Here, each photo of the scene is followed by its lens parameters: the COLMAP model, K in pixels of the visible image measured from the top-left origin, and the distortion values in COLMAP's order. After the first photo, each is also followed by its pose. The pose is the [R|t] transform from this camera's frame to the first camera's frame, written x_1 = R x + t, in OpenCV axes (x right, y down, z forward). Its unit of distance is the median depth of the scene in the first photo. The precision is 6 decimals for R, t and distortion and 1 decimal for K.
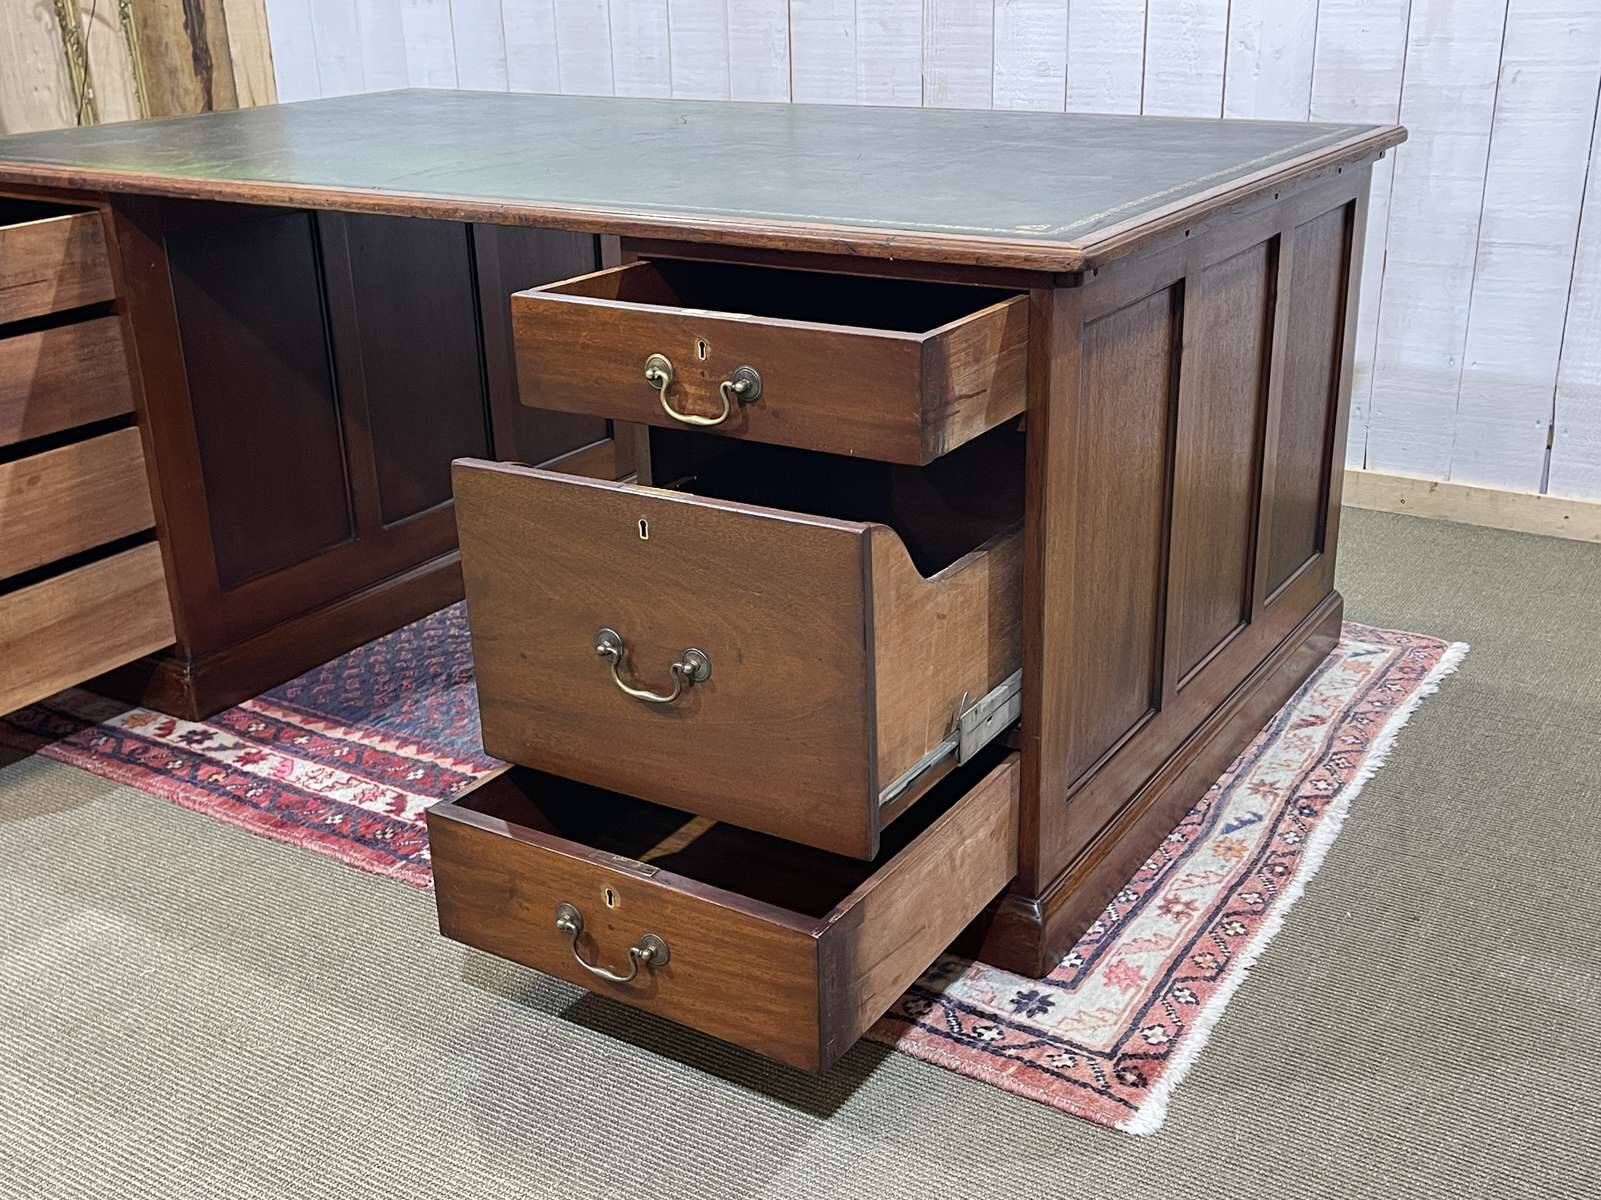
lens RADIAL K [[1730.5, 0, 811.5], [0, 1730.5, 596.7], [0, 0, 1]] dist [0.022707, 0.000000]
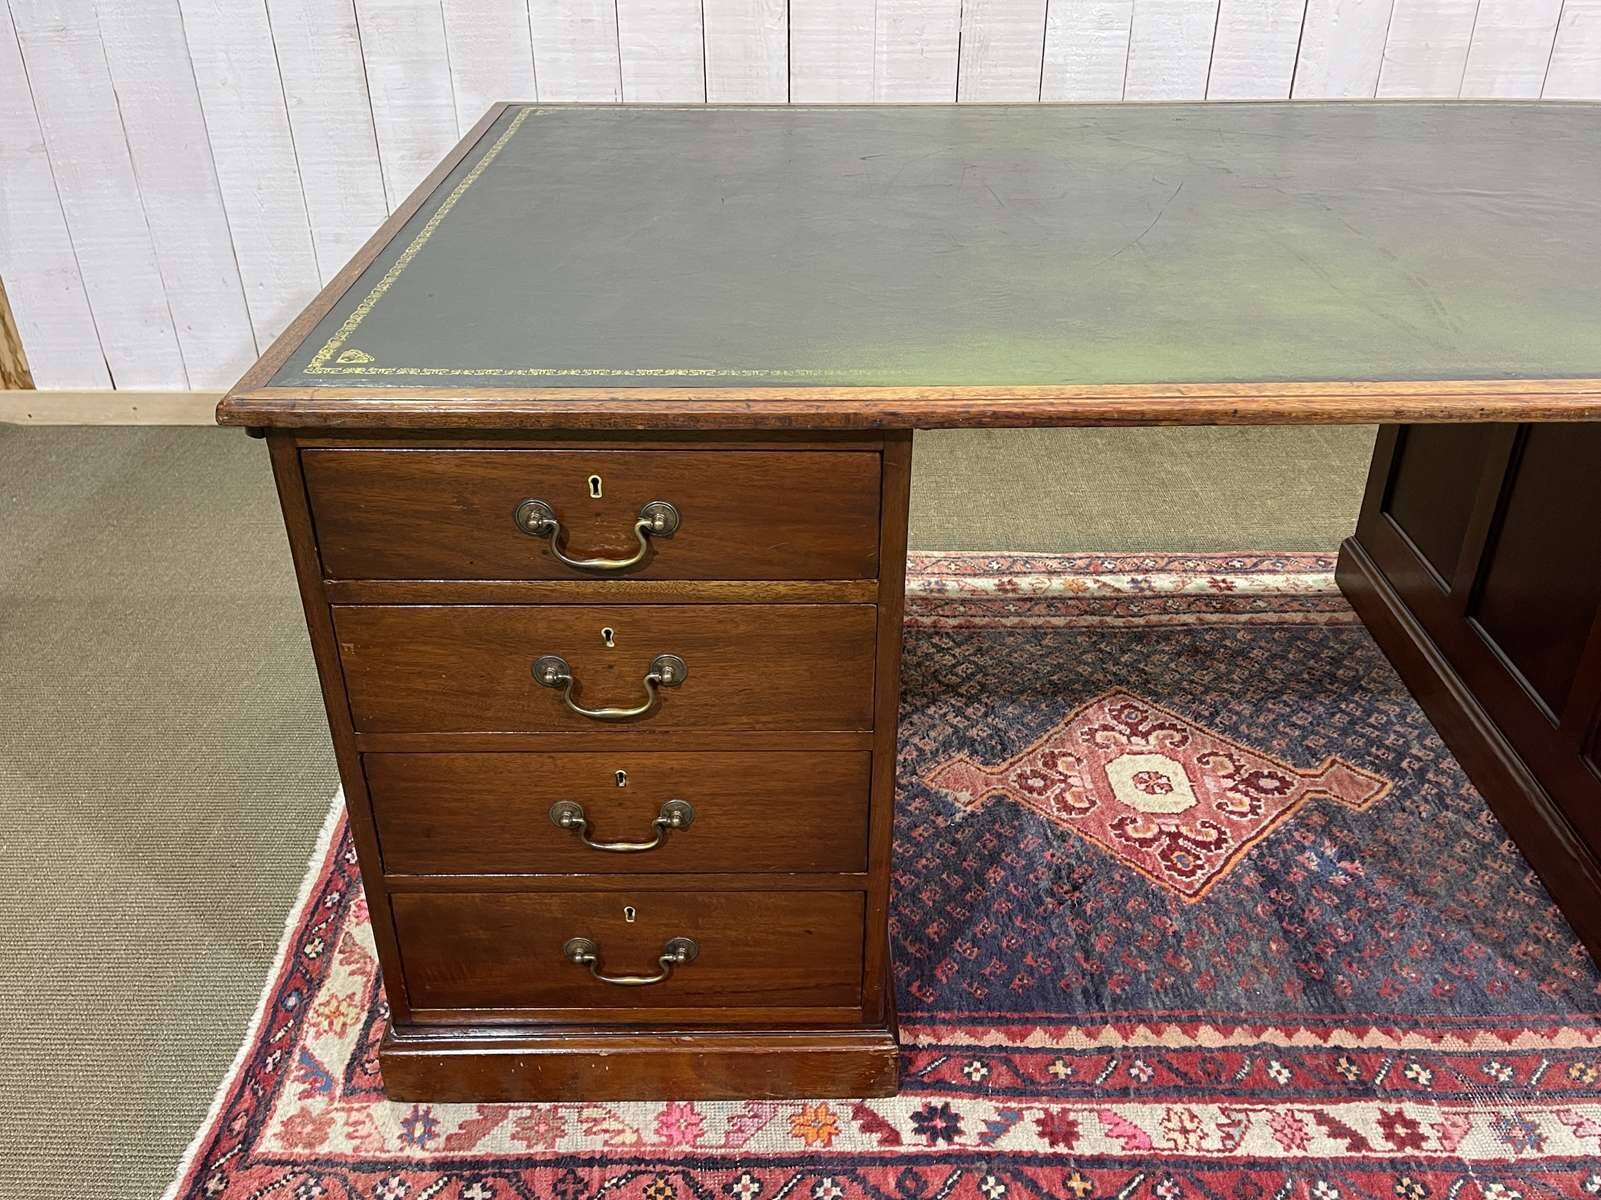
lens RADIAL K [[1373.5, 0, 799.6], [0, 1373.5, 613.6], [0, 0, 1]] dist [0.071983, -0.095444]
pose [[0.845313, -0.256991, 0.468403, -0.613878], [0.175771, 0.961679, 0.210422, -0.251161], [-0.504530, -0.095541, 0.858092, 0.555071]]
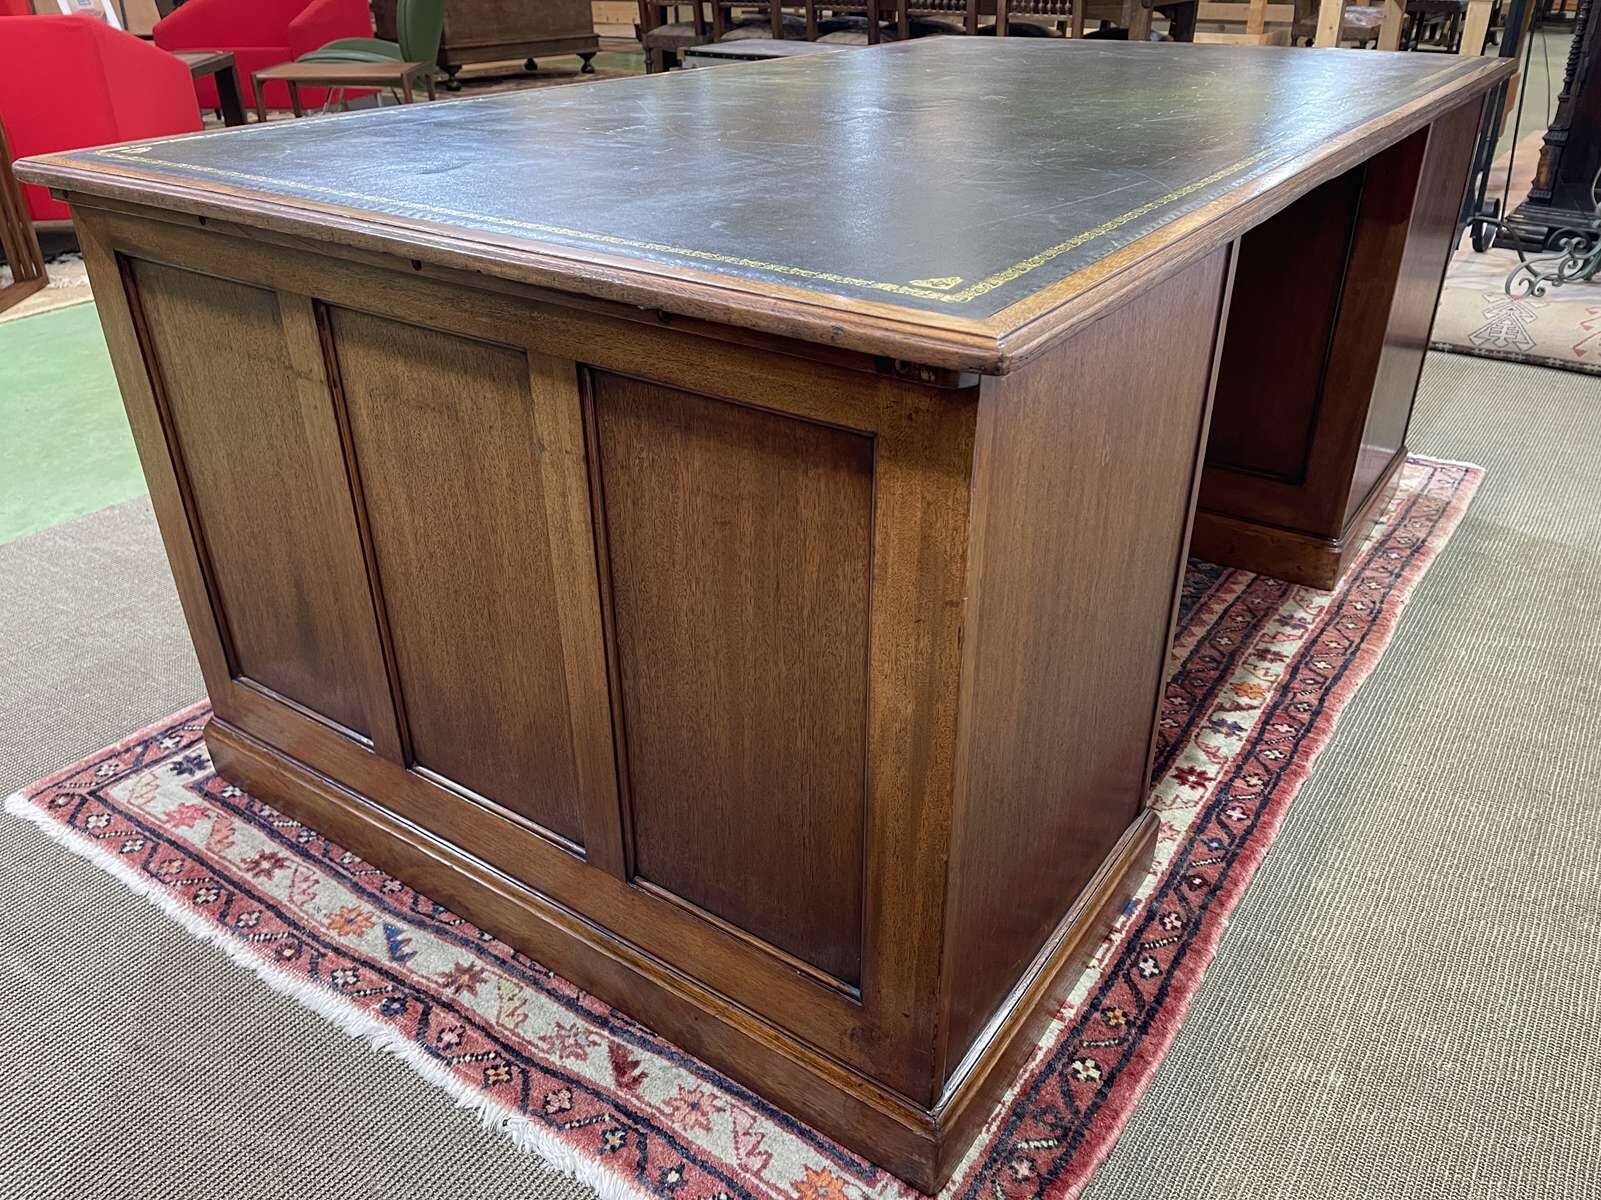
lens RADIAL K [[1221.2, 0, 811.4], [0, 1221.2, 600.5], [0, 0, 1]] dist [0.045017, -0.066222]
pose [[-0.041137, 0.508393, -0.860142, 0.599725], [-0.357201, 0.796494, 0.487857, -0.339531], [0.933121, 0.327312, 0.148833, 0.908993]]
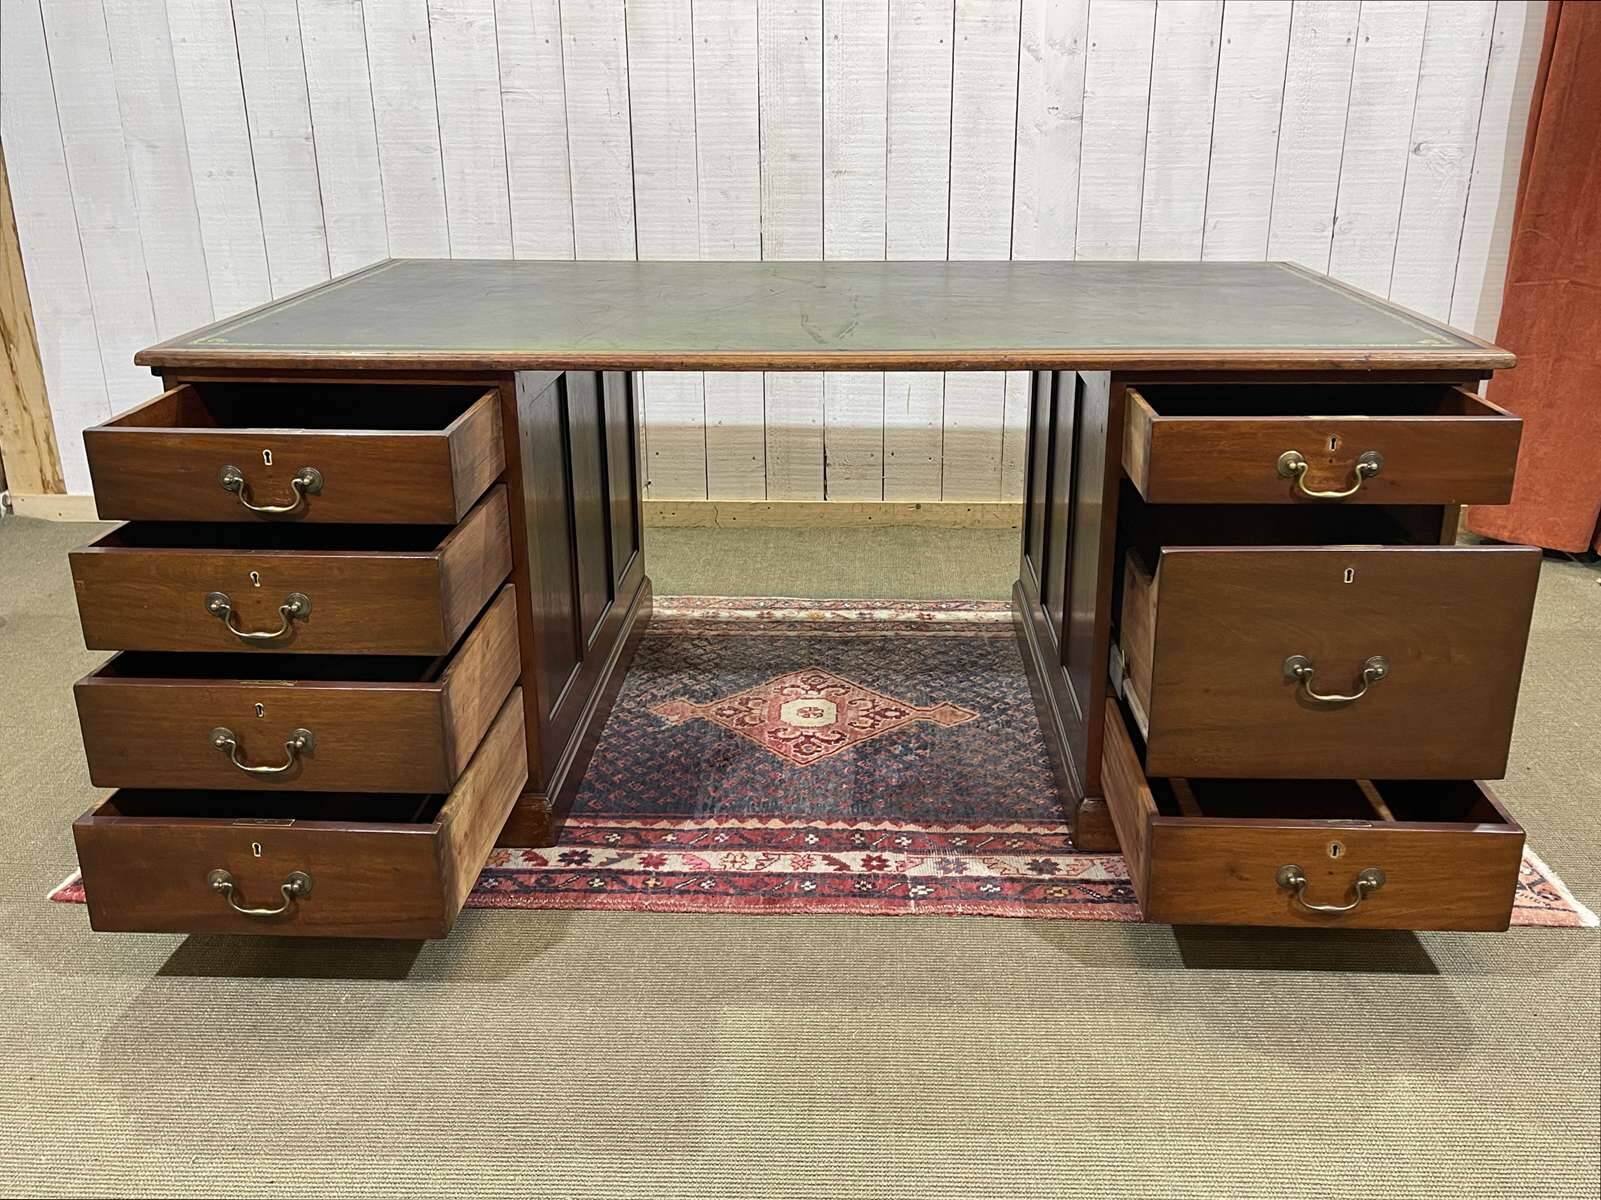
lens RADIAL K [[1449.7, 0, 817.1], [0, 1449.7, 609.9], [0, 0, 1]] dist [0.056663, -0.054757]
pose [[0.866082, -0.151519, 0.476387, -0.632490], [0.164249, 0.986303, 0.015095, -0.061626], [-0.472149, 0.065173, 0.879106, 0.112056]]
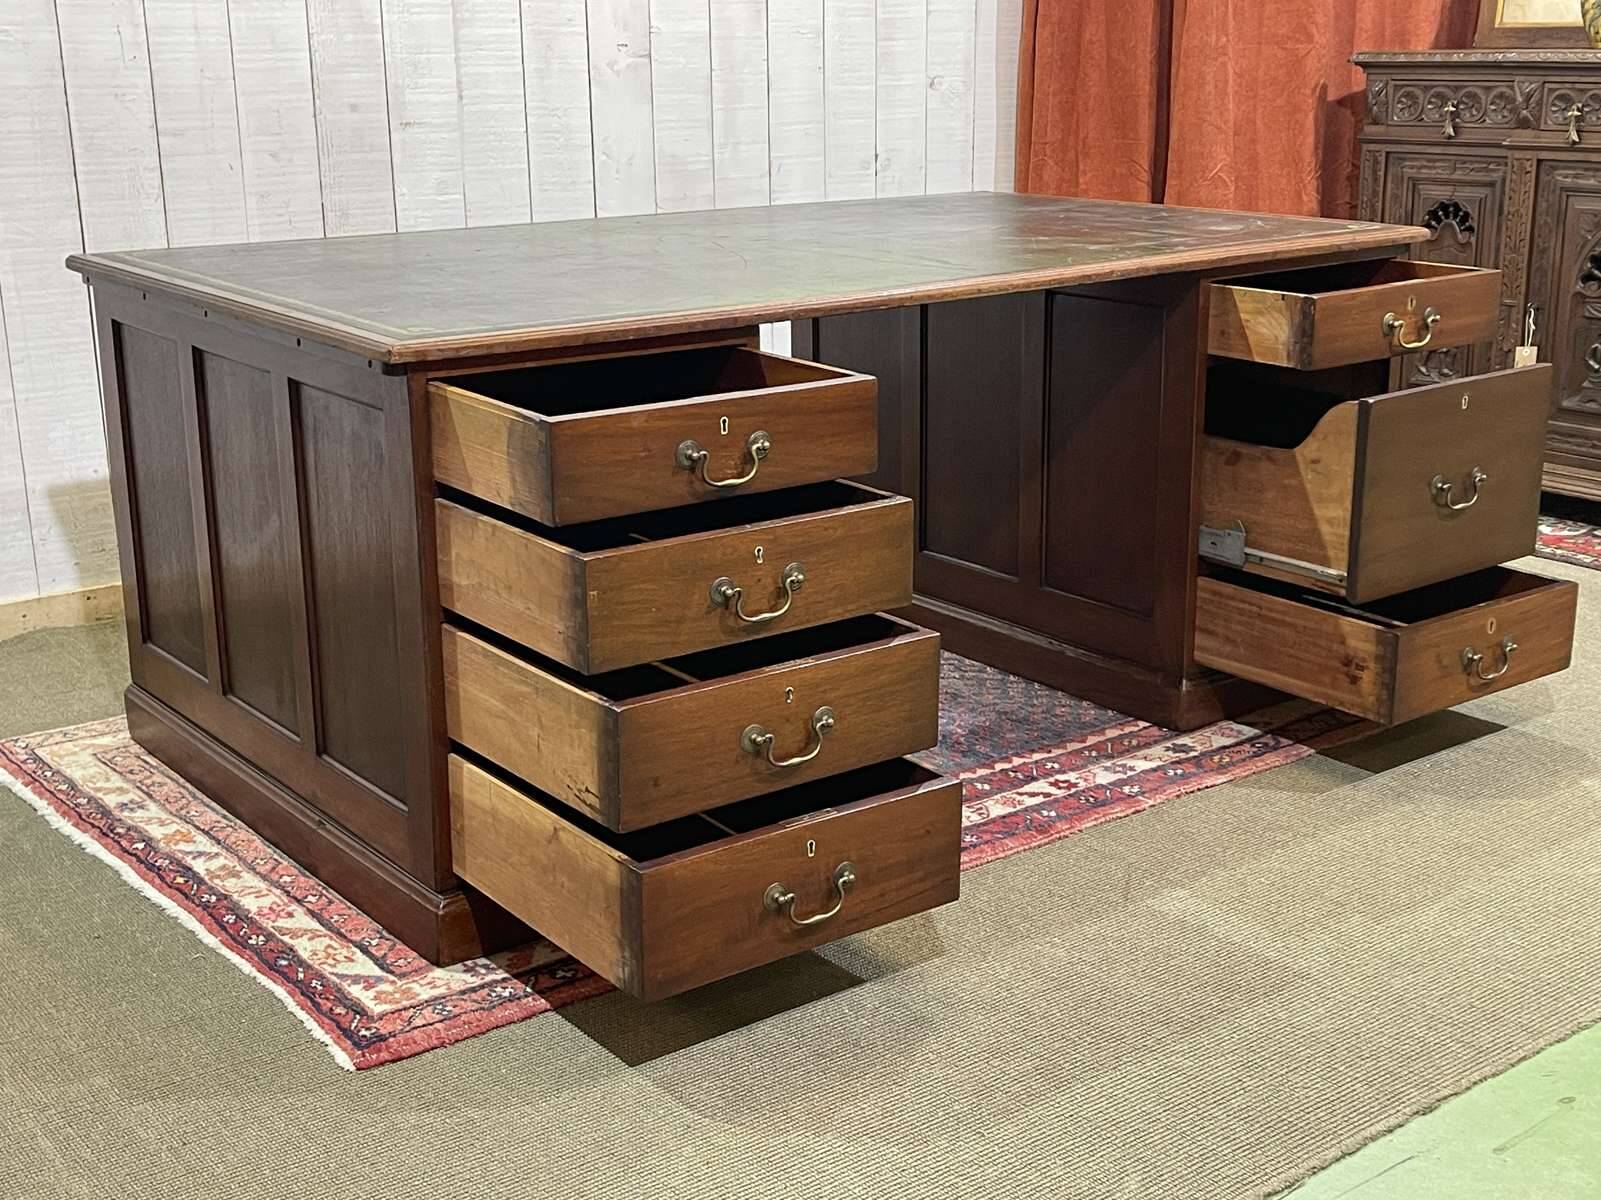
lens RADIAL K [[2045.9, 0, 845.4], [0, 2045.9, 601.9], [0, 0, 1]] dist [0.041332, 0.000000]
pose [[0.336354, -0.241206, 0.910322, -1.360624], [0.335869, 0.933800, 0.123327, -0.192689], [-0.879806, 0.264267, 0.395101, 0.487669]]
